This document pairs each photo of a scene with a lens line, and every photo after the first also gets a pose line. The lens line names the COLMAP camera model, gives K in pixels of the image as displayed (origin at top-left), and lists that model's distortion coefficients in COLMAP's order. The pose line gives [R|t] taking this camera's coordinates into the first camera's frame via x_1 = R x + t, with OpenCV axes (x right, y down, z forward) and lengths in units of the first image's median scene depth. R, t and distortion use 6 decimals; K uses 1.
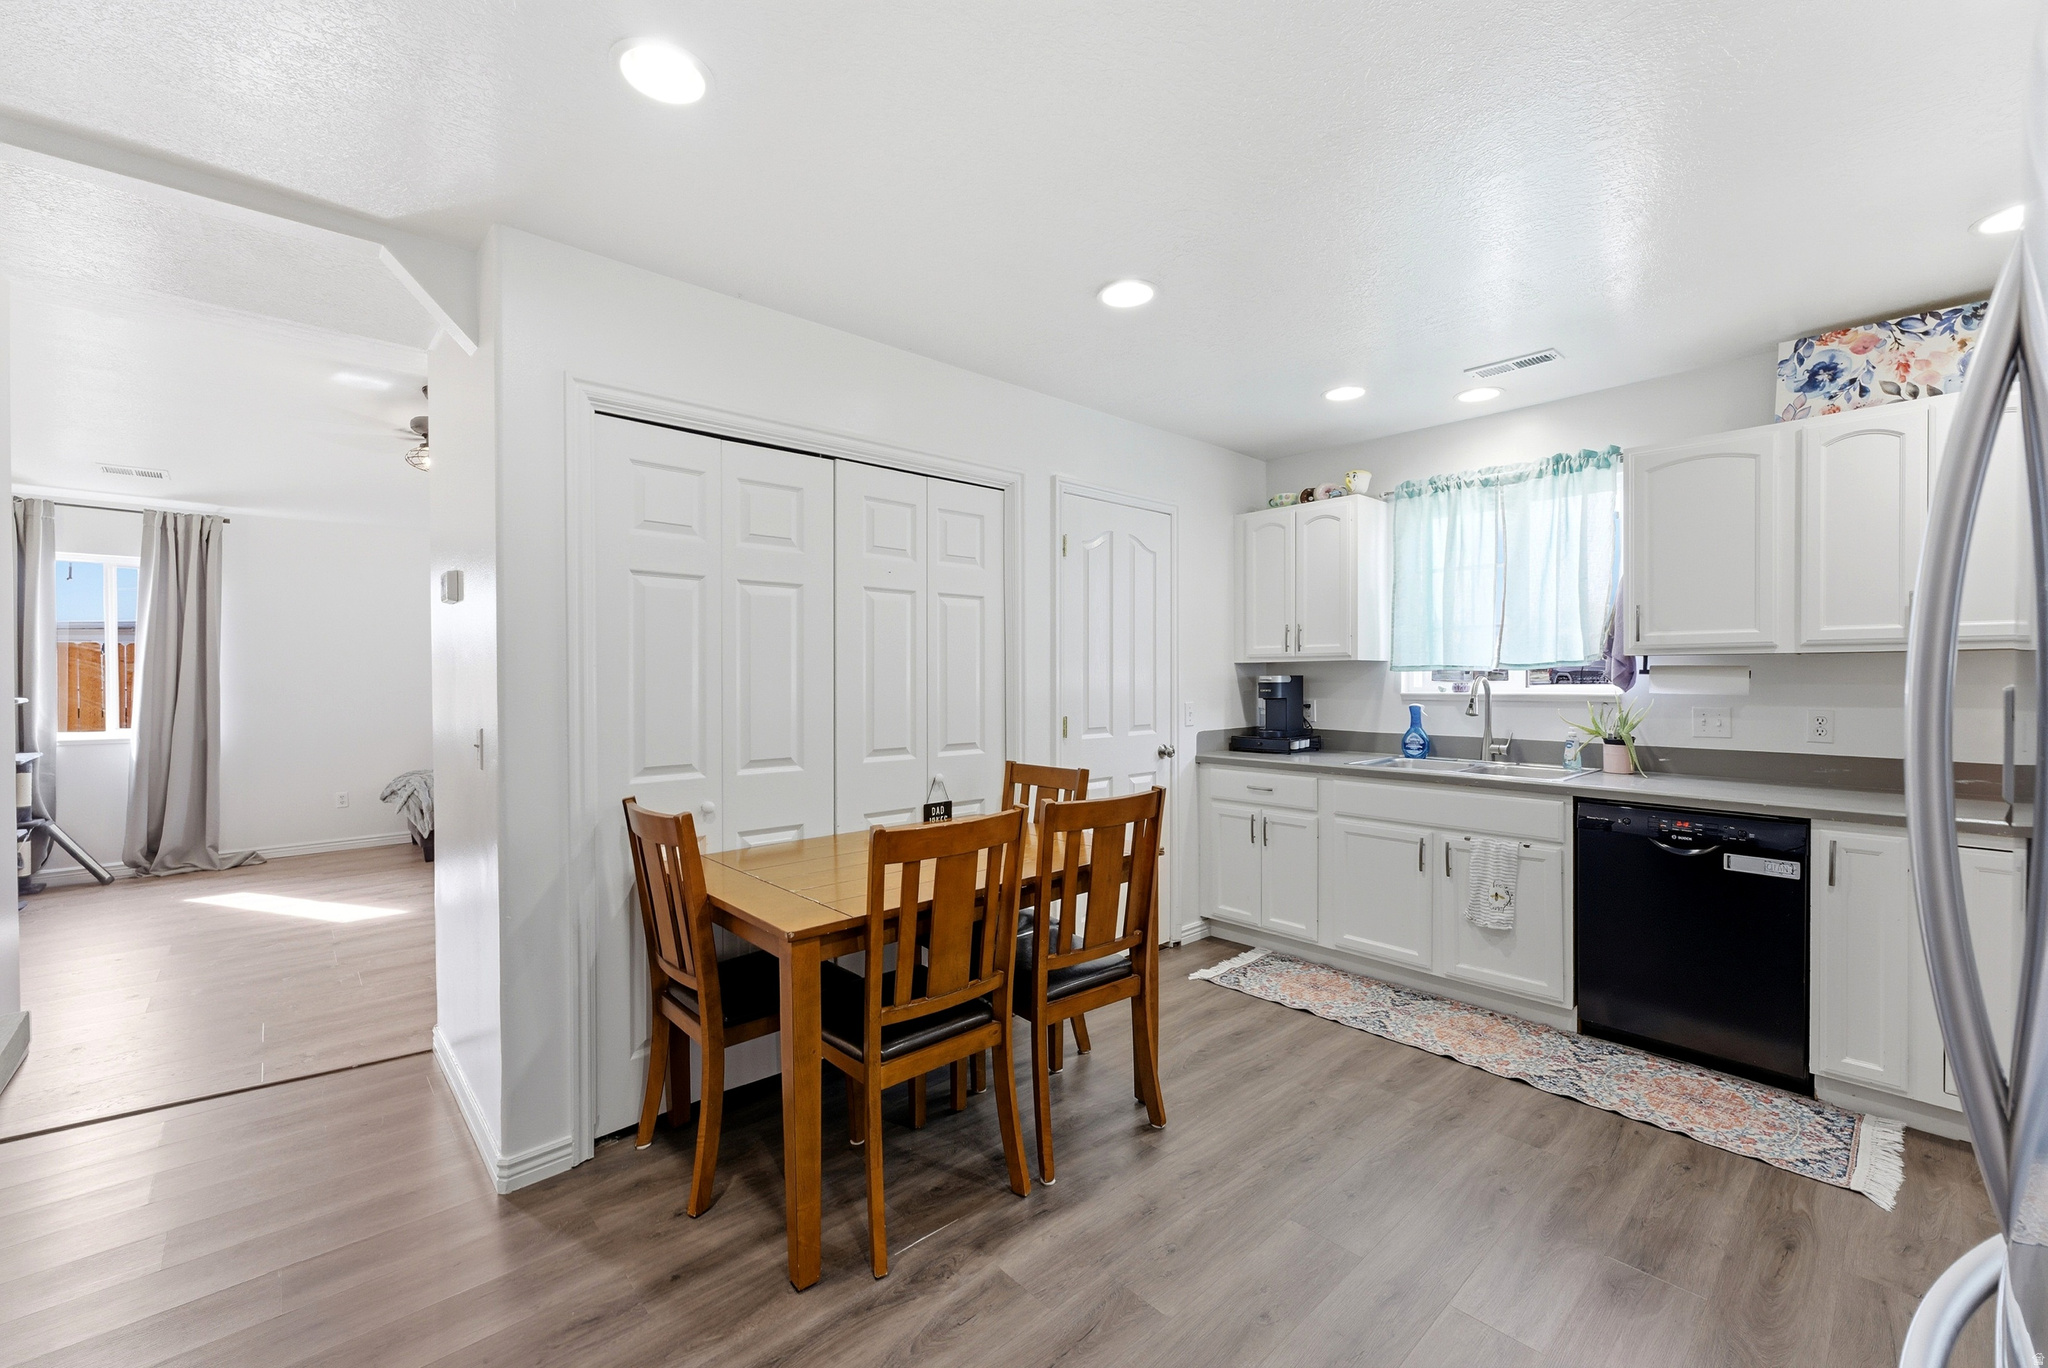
lens RADIAL K [[836.9, 0, 1027.3], [0, 836.9, 679.5], [0, 0, 1]] dist [0.001700, 0.000539]
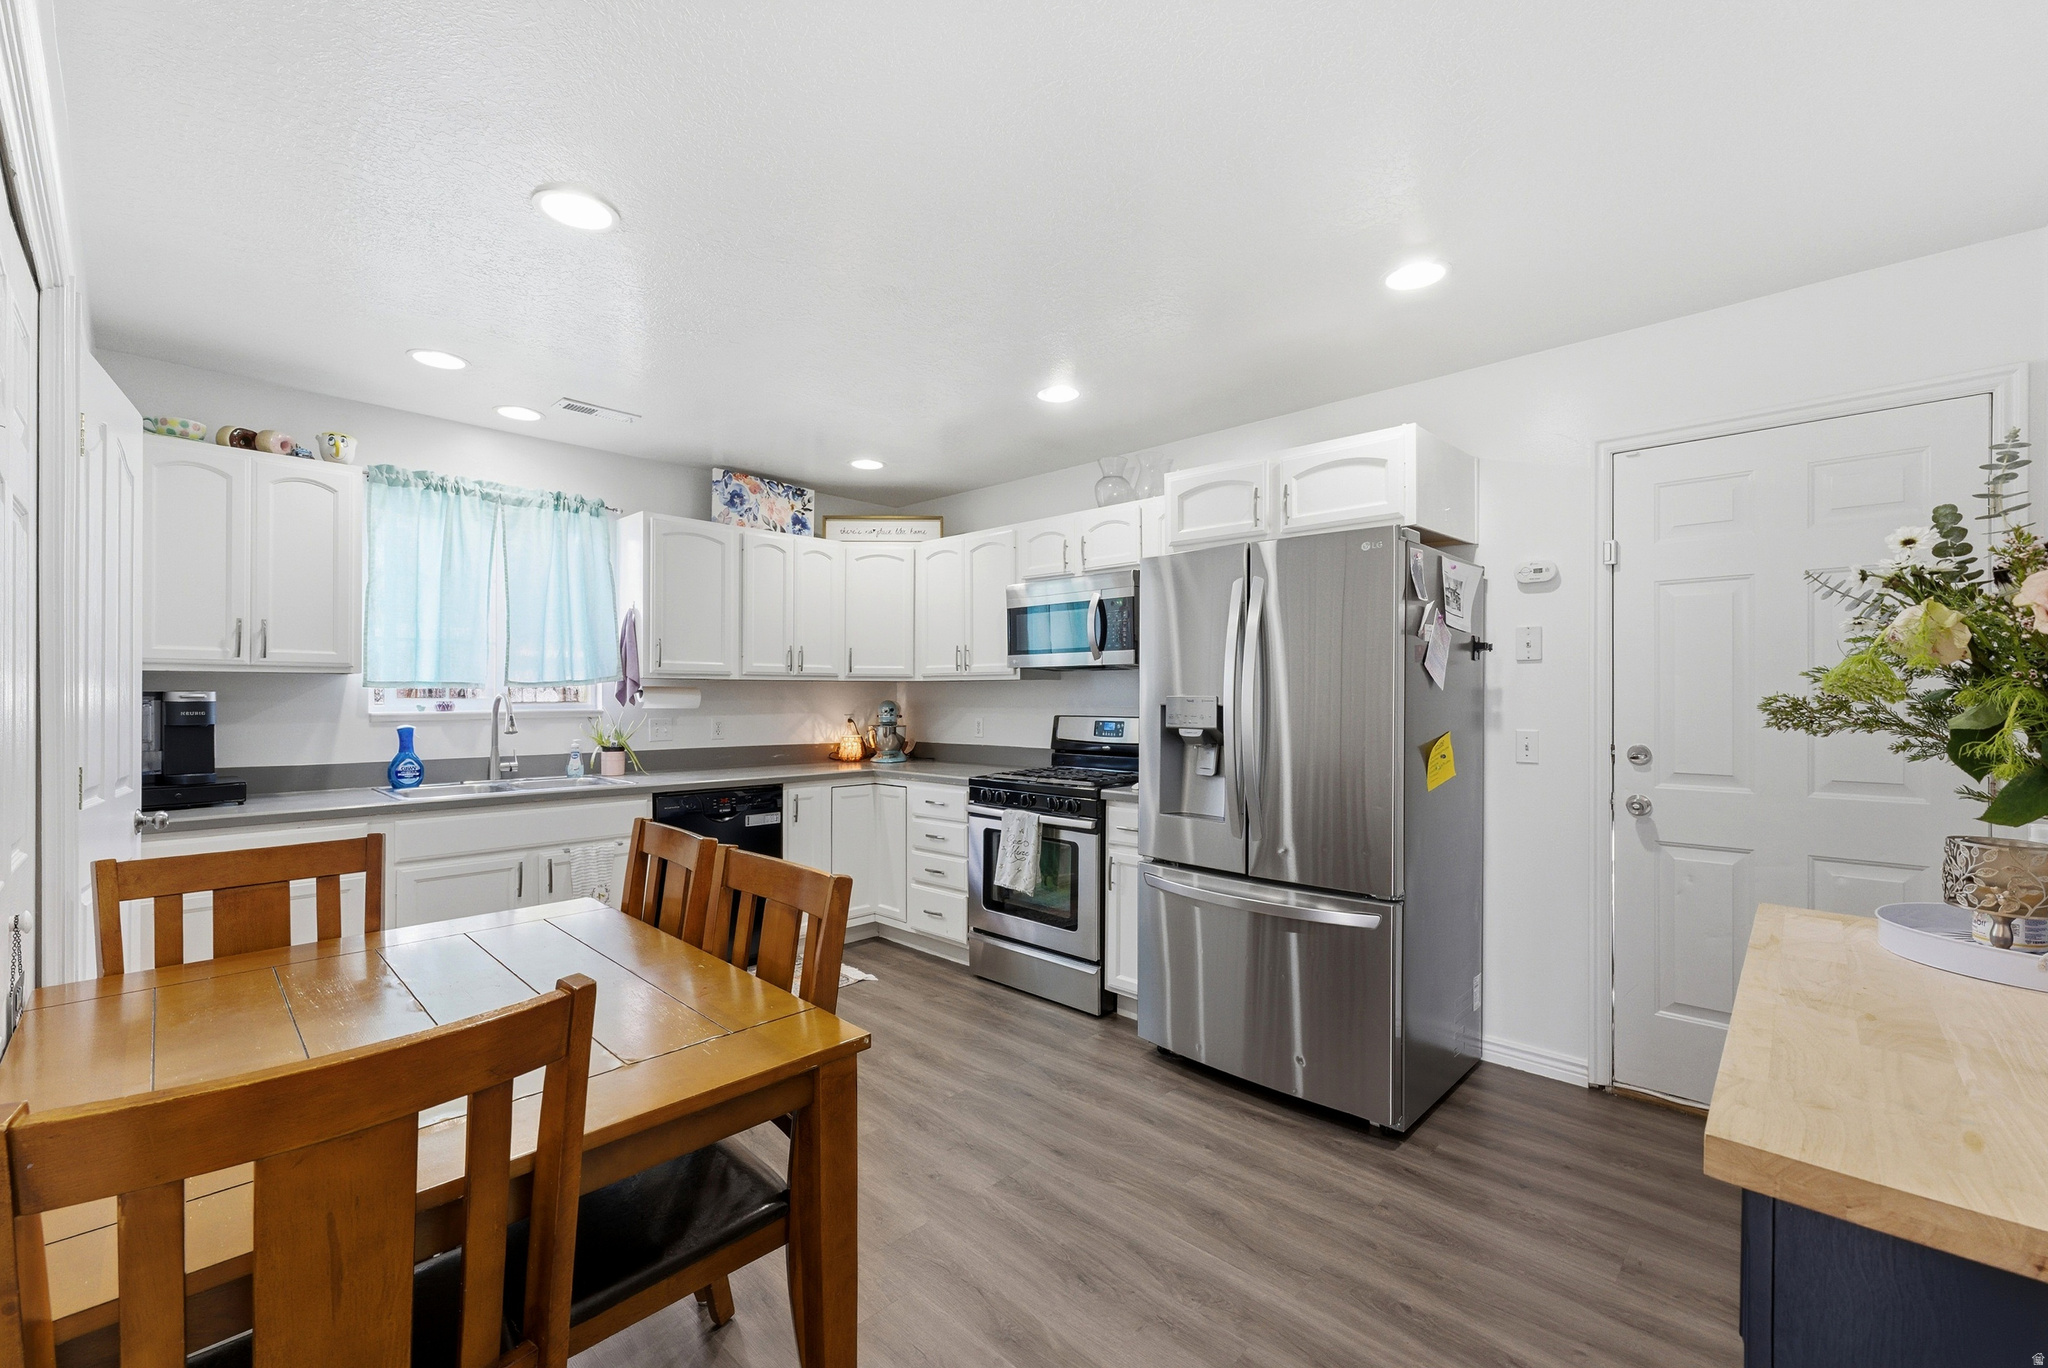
lens RADIAL K [[836.9, 0, 1024.3], [0, 836.9, 693.8], [0, 0, 1]] dist [0.001700, 0.000539]
pose [[-0.057877, 0.004625, 0.998313, -0.449020], [0.001128, 0.999989, -0.004567, 0.001218], [-0.998323, 0.000862, -0.057882, 0.411633]]
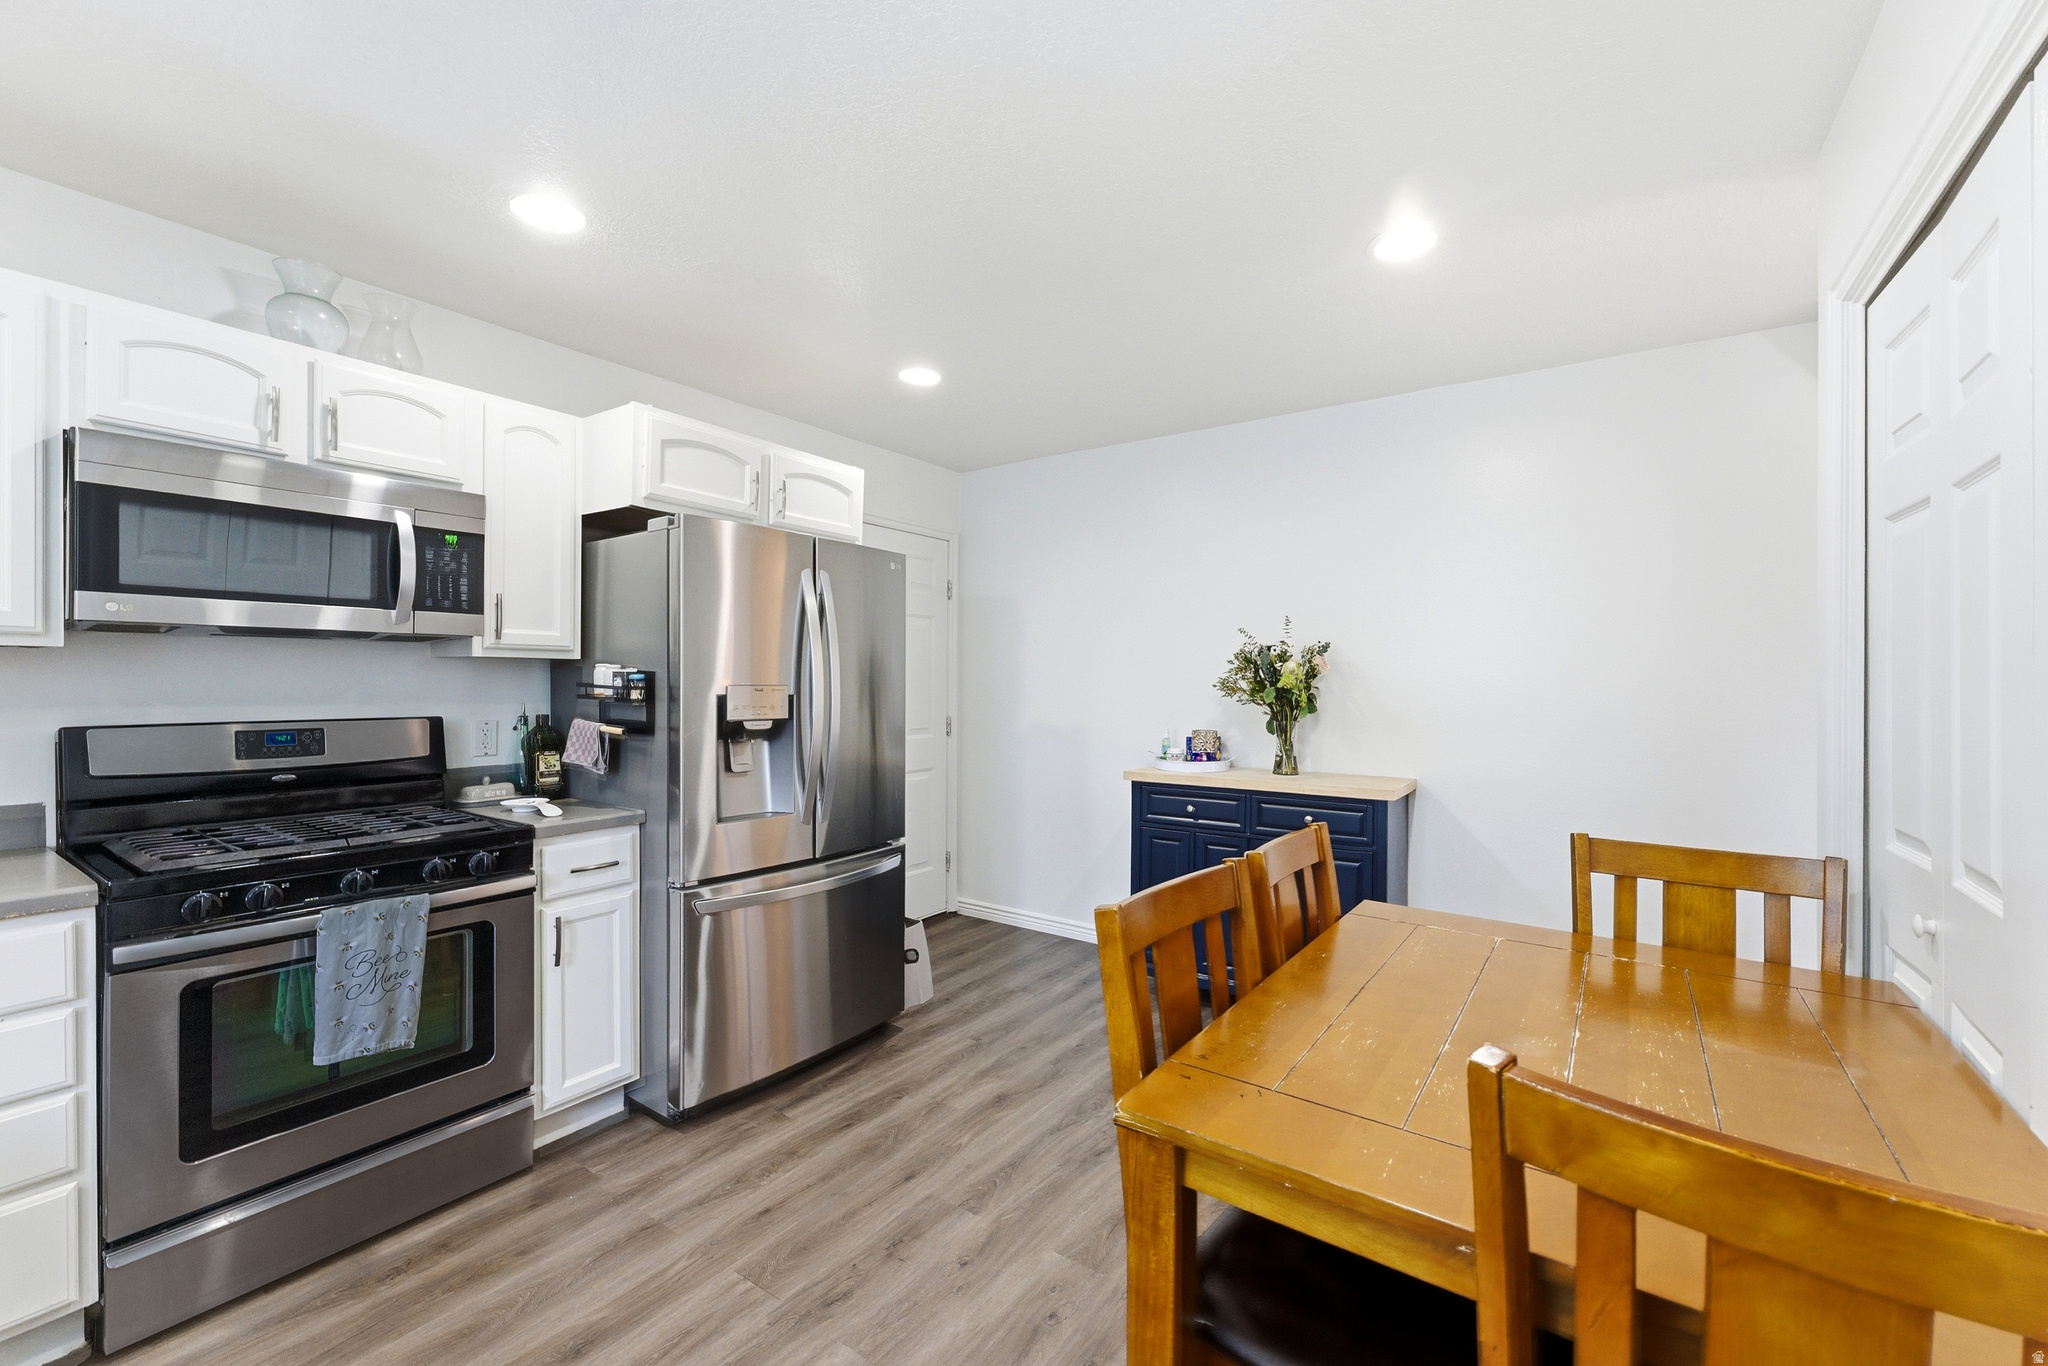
lens RADIAL K [[836.9, 0, 1032.4], [0, 836.9, 678.8], [0, 0, 1]] dist [0.001700, 0.000539]
pose [[-0.976714, -0.000995, -0.214543, 0.195649], [-0.000434, 0.999996, -0.002660, -0.003123], [0.214545, -0.002505, -0.976711, 0.919338]]
